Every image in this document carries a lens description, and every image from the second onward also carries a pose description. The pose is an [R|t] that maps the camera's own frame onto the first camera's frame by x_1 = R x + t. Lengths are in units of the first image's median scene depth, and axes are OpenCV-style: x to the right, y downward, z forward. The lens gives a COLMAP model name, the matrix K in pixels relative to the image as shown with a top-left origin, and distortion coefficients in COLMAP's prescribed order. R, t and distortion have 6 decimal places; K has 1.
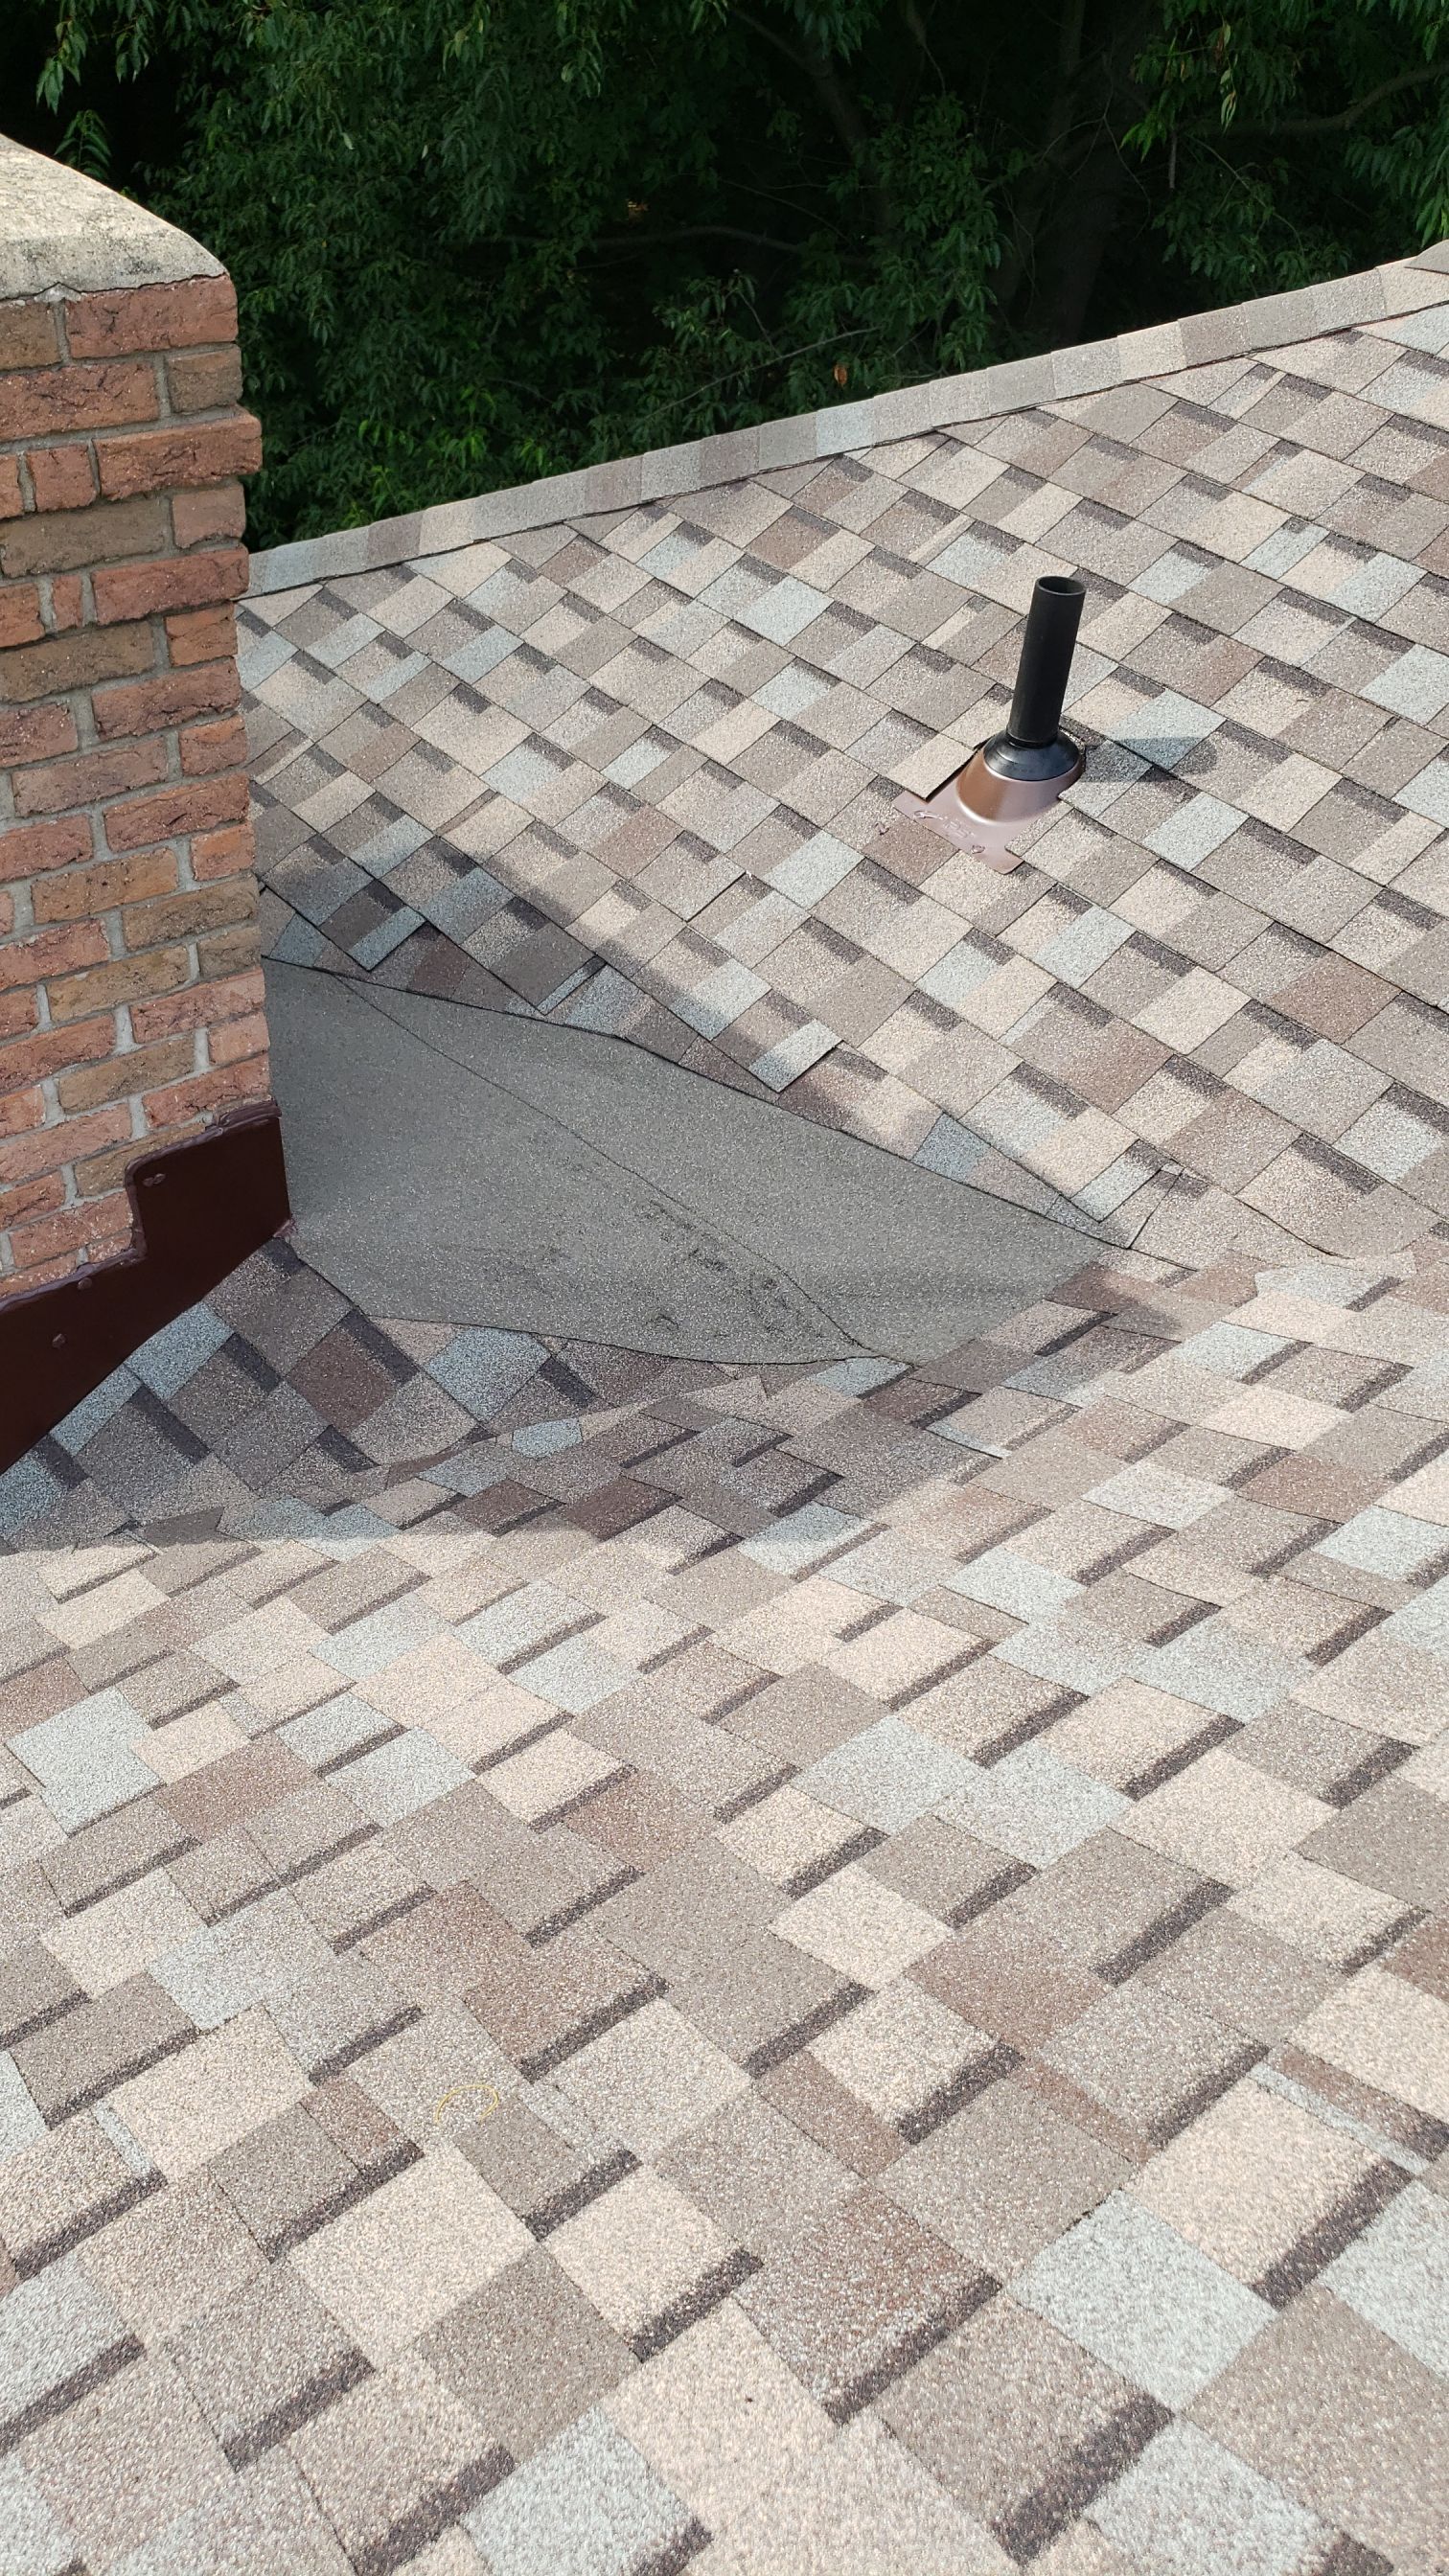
lens RADIAL K [[1962.7, 0, 717.4], [0, 1962.7, 1381.1], [0, 0, 1]] dist [-0.009919, 0.057918]
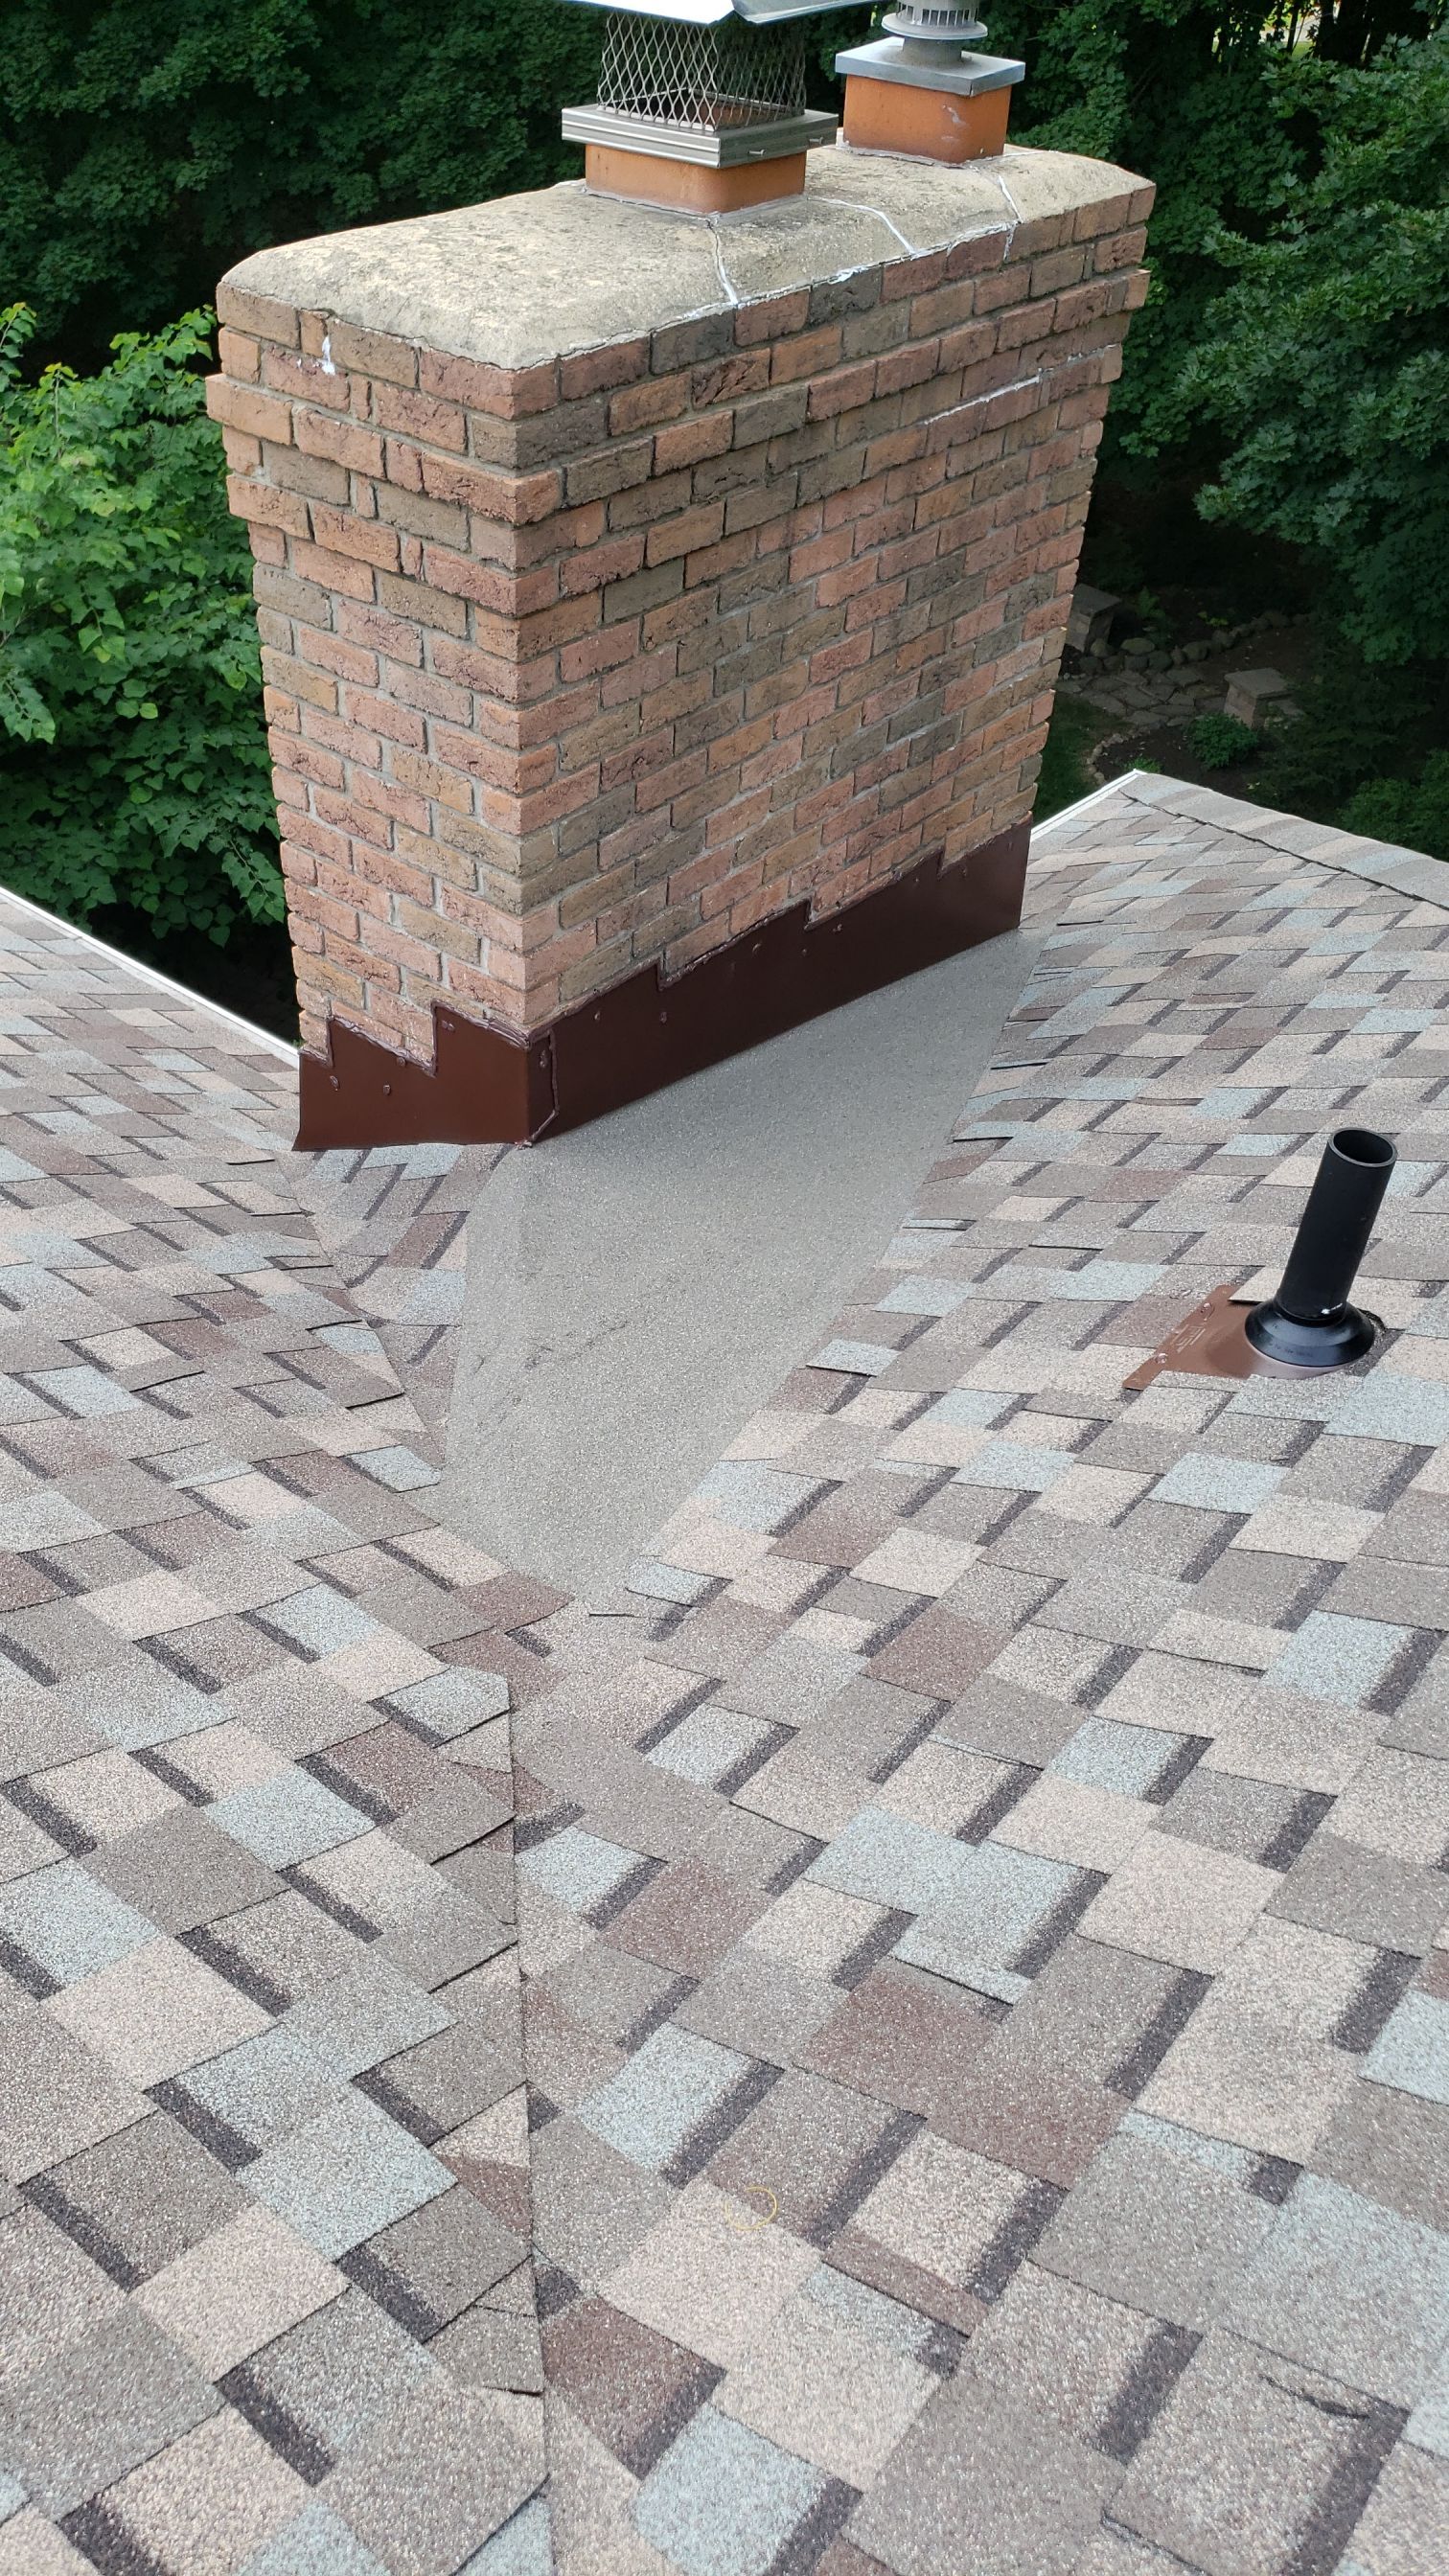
lens RADIAL K [[1984.3, 0, 717.5], [0, 1984.3, 1336.0], [0, 0, 1]] dist [0.043178, -0.057589]
pose [[0.213067, 0.582851, -0.784147, 0.804031], [-0.694905, 0.654575, 0.297722, -0.436552], [0.686811, 0.481473, 0.544495, 0.476000]]
